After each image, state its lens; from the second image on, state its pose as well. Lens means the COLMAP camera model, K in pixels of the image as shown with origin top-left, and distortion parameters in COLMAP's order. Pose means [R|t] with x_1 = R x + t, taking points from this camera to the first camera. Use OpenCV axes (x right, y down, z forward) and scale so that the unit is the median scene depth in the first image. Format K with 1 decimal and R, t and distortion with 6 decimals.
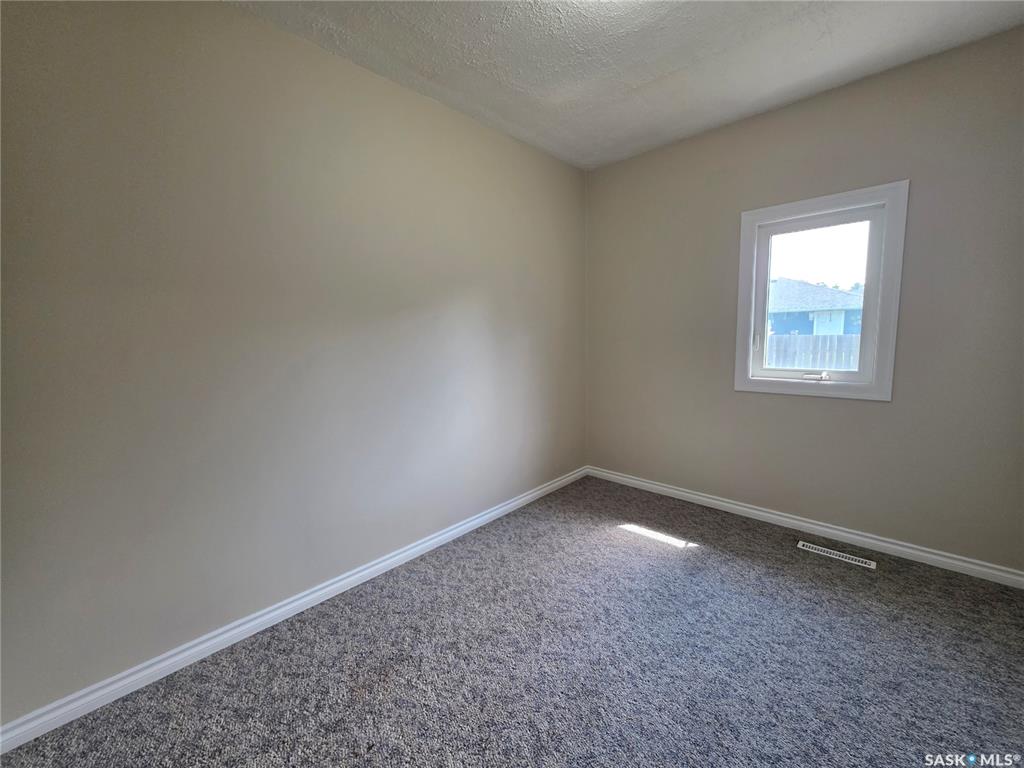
lens RADIAL K [[409.0, 0, 505.7], [0, 409.0, 373.4], [0, 0, 1]] dist [0.000216, -0.000094]
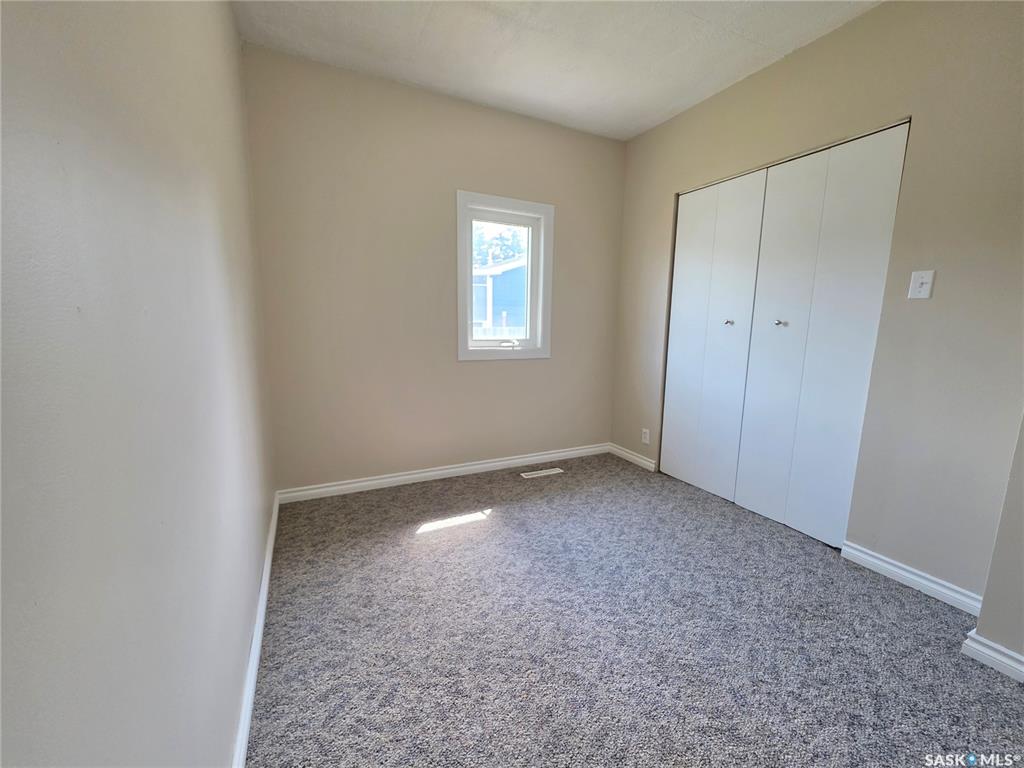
lens RADIAL K [[409.0, 0, 514.2], [0, 409.0, 382.0], [0, 0, 1]] dist [0.000216, -0.000094]
pose [[0.338278, -0.112712, 0.934272, -0.436618], [0.068331, 0.993123, 0.095071, 0.005061], [-0.938562, 0.031680, 0.343653, 0.572288]]
